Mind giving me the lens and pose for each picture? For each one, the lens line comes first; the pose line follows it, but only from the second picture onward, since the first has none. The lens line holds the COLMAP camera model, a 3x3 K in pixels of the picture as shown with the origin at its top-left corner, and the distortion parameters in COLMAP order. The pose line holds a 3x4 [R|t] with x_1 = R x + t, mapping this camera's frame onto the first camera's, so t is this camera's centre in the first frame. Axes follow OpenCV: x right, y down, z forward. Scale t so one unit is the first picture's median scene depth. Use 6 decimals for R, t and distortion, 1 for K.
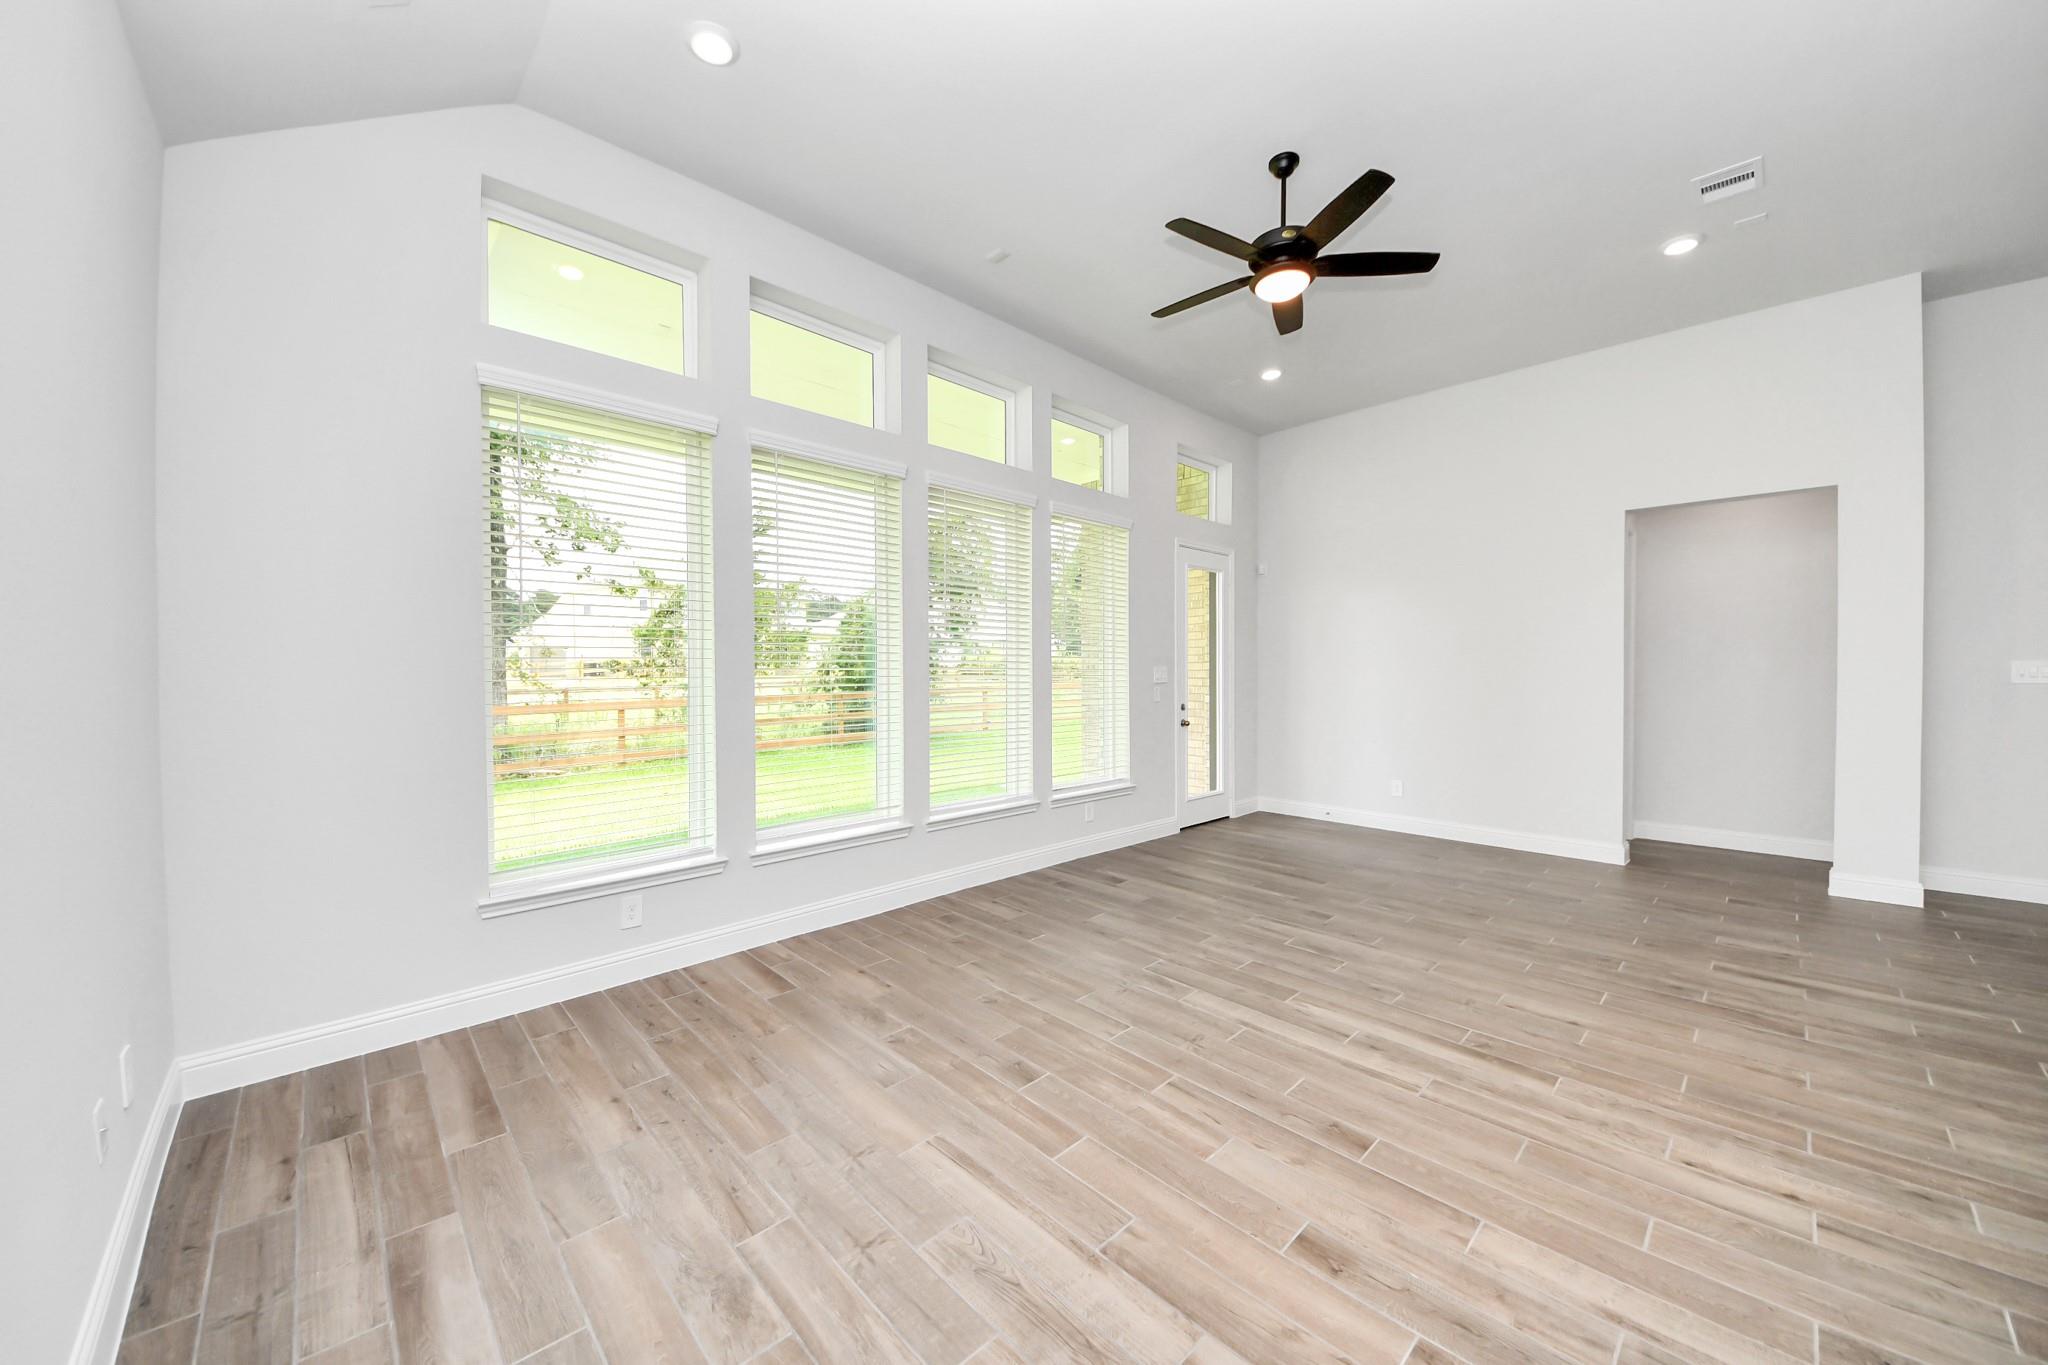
lens RADIAL K [[741.2, 0, 1024.0], [0, 741.2, 682.5], [0, 0, 1]] dist [0.035917, -0.016140]
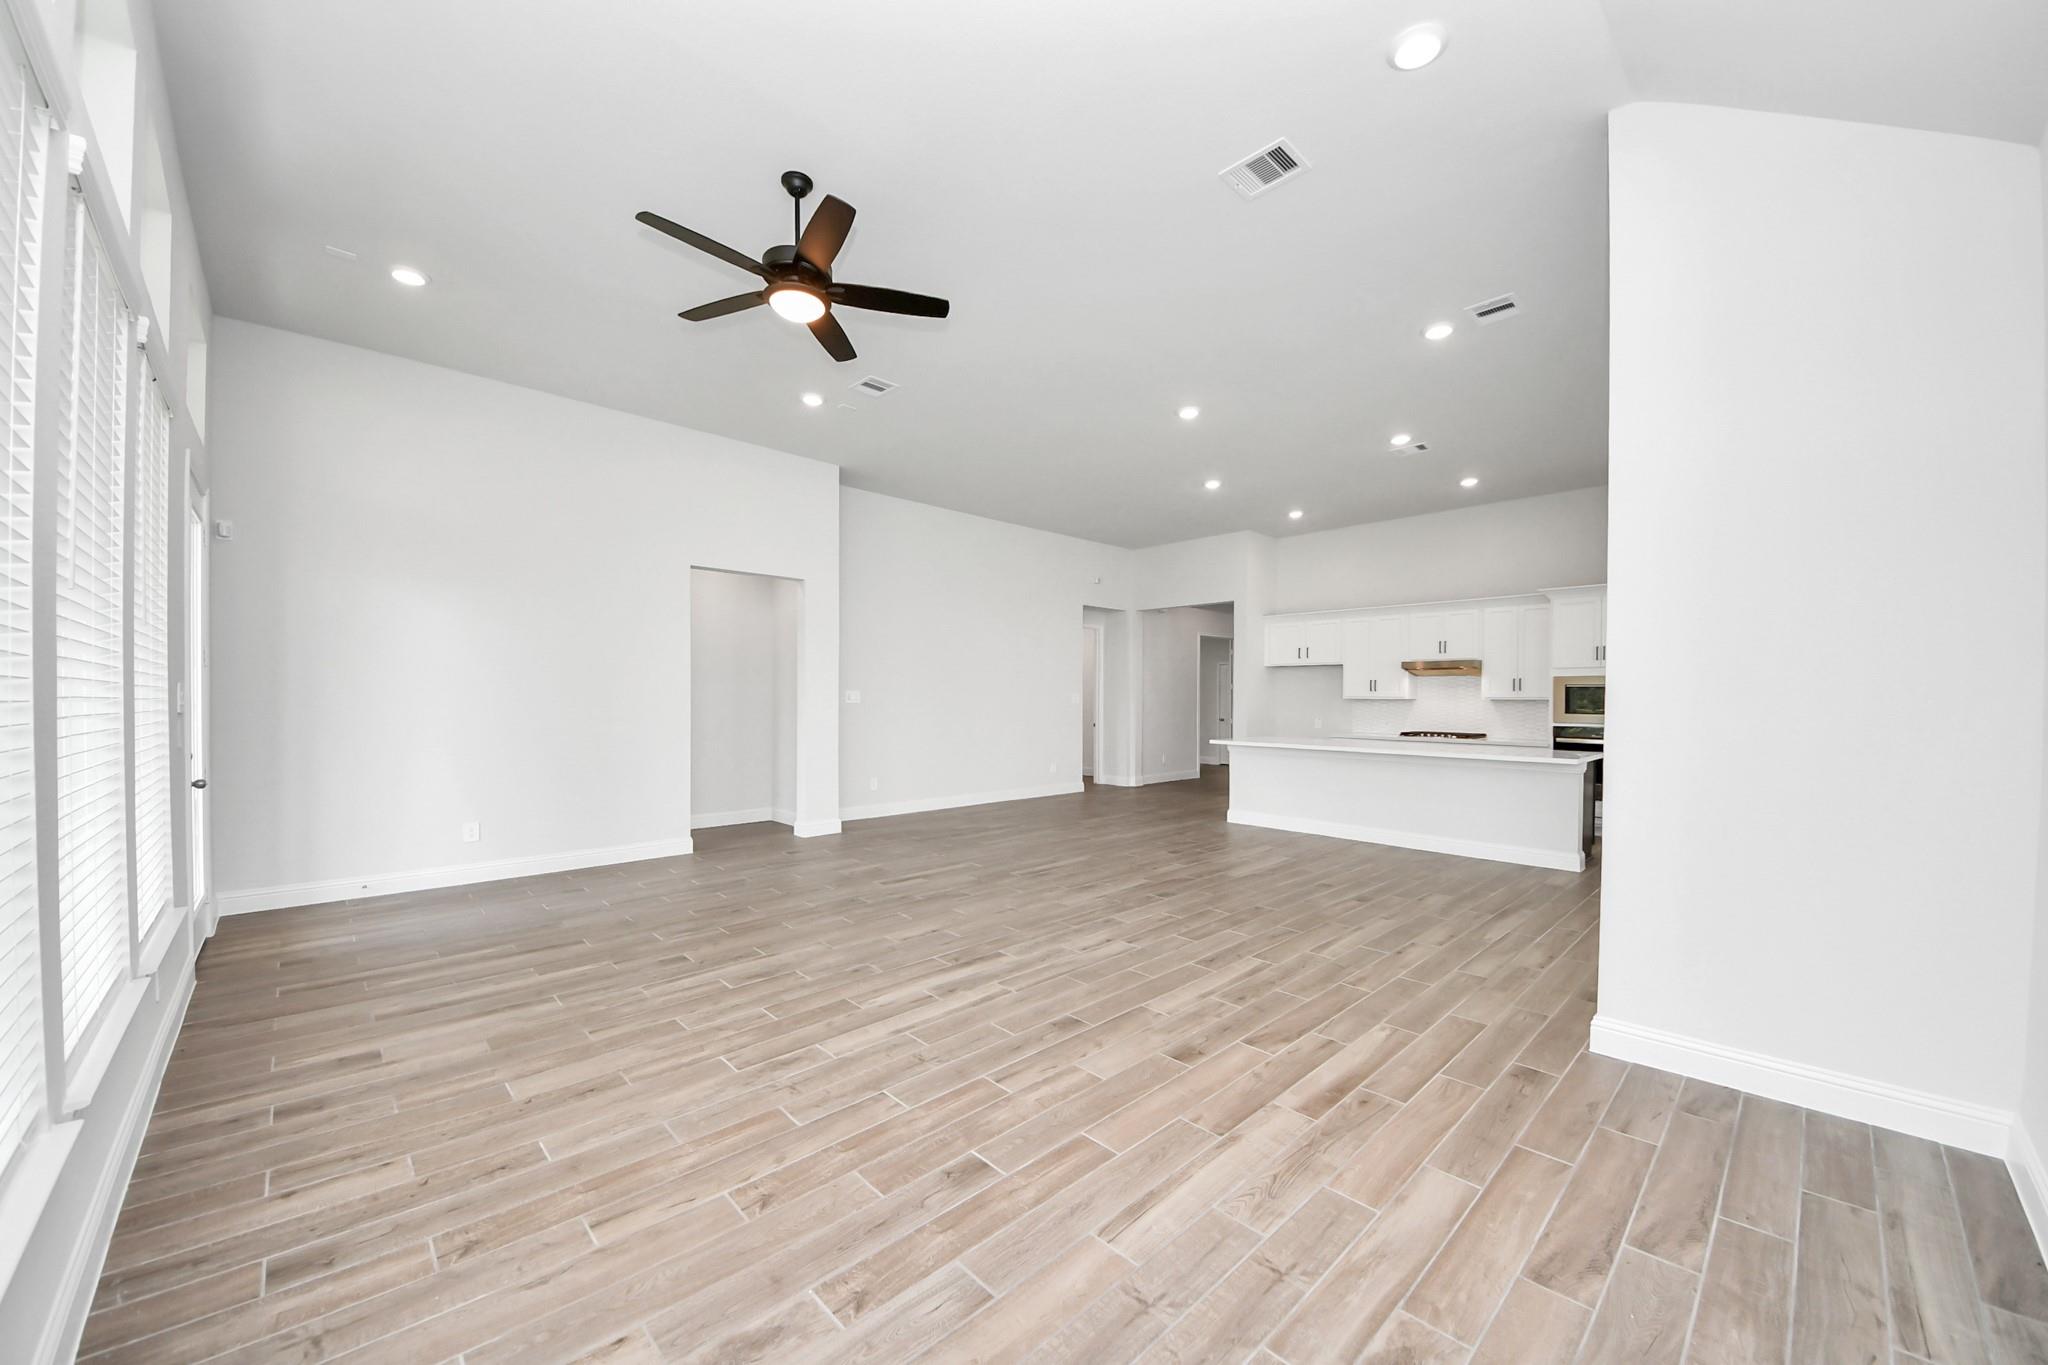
lens RADIAL K [[741.2, 0, 1024.0], [0, 741.2, 682.5], [0, 0, 1]] dist [0.035917, -0.016140]
pose [[0.005152, 0.019466, 0.999797, -0.682035], [0.007120, 0.999784, -0.019502, -0.008371], [-0.999961, 0.007219, 0.005012, 0.738742]]
